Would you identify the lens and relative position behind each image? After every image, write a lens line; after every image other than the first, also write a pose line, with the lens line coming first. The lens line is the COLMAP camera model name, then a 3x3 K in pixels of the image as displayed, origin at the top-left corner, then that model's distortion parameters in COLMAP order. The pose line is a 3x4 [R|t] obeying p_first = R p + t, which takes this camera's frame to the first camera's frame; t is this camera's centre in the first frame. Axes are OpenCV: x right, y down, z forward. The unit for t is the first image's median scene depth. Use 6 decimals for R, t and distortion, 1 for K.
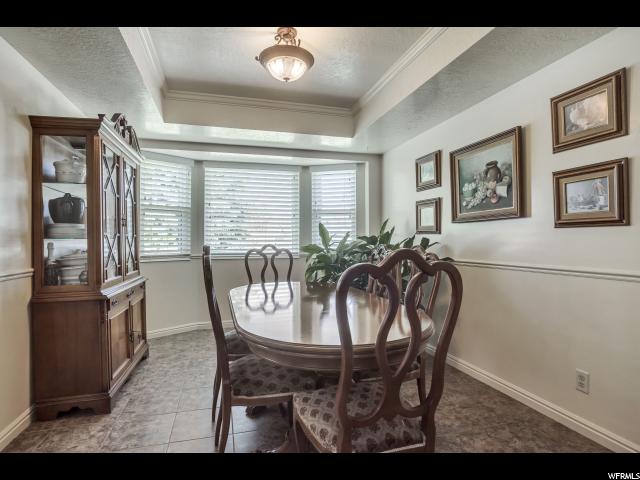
lens RADIAL K [[338.6, 0, 316.5], [0, 338.6, 238.5], [0, 0, 1]] dist [-0.030212, 0.005991]
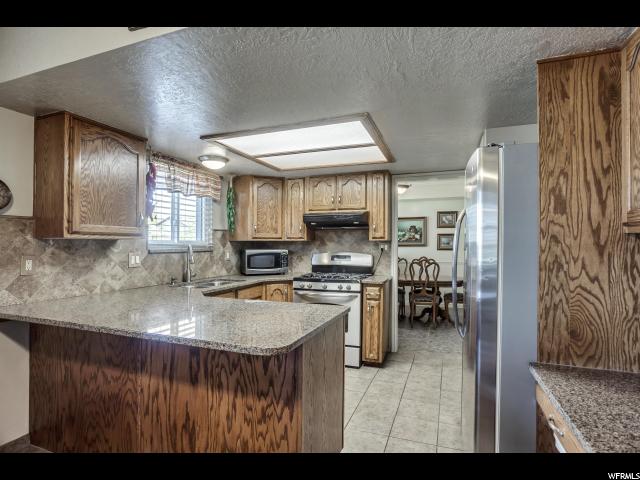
lens RADIAL K [[338.6, 0, 317.2], [0, 338.6, 238.8], [0, 0, 1]] dist [-0.030212, 0.005991]
pose [[0.605833, 0.018239, 0.795383, -2.410577], [-0.008628, 0.999829, -0.016355, -0.073828], [-0.795545, 0.003046, 0.605886, -0.076408]]
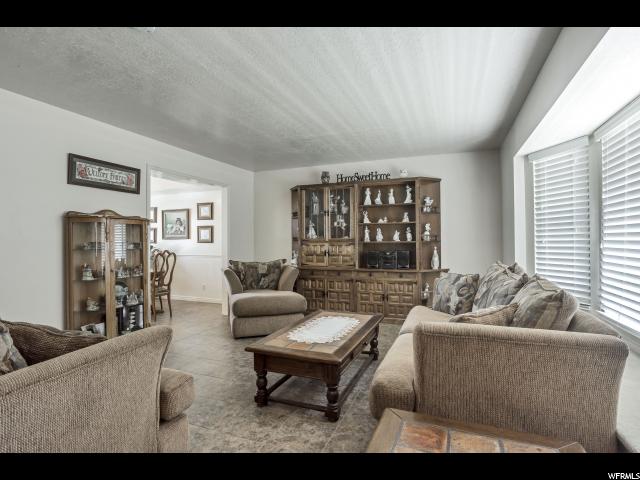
lens RADIAL K [[338.6, 0, 318.6], [0, 338.6, 239.0], [0, 0, 1]] dist [-0.030212, 0.005991]
pose [[0.625972, 0.007526, 0.779809, -0.996820], [-0.007111, 0.999967, -0.003943, -0.059242], [-0.779813, -0.003077, 0.626005, -1.776974]]
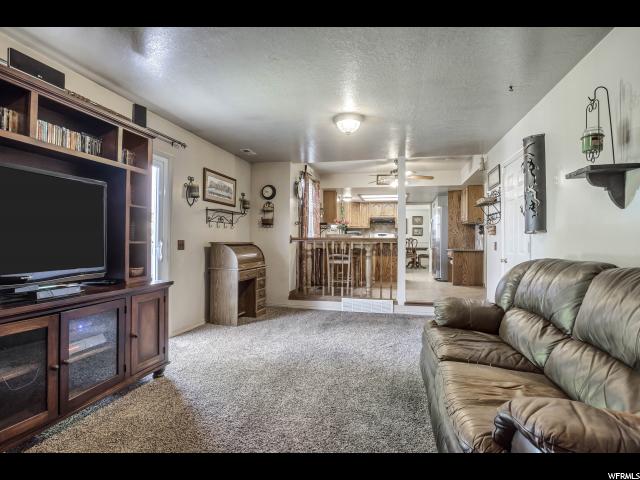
lens RADIAL K [[338.6, 0, 320.5], [0, 338.6, 239.3], [0, 0, 1]] dist [-0.030212, 0.005991]
pose [[0.484367, 0.016809, 0.874704, -5.283715], [-0.017314, 0.999804, -0.009625, 0.110640], [-0.874694, -0.010482, 0.484563, -0.552422]]
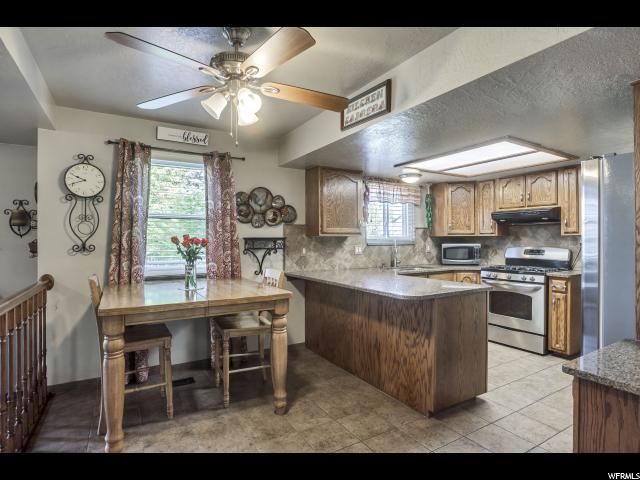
lens RADIAL K [[338.6, 0, 318.6], [0, 338.6, 239.5], [0, 0, 1]] dist [-0.030212, 0.005991]
pose [[0.968594, 0.003182, 0.248628, -2.524366], [-0.004707, 0.999974, 0.005543, -0.077592], [-0.248604, -0.006539, 0.968583, -0.594112]]
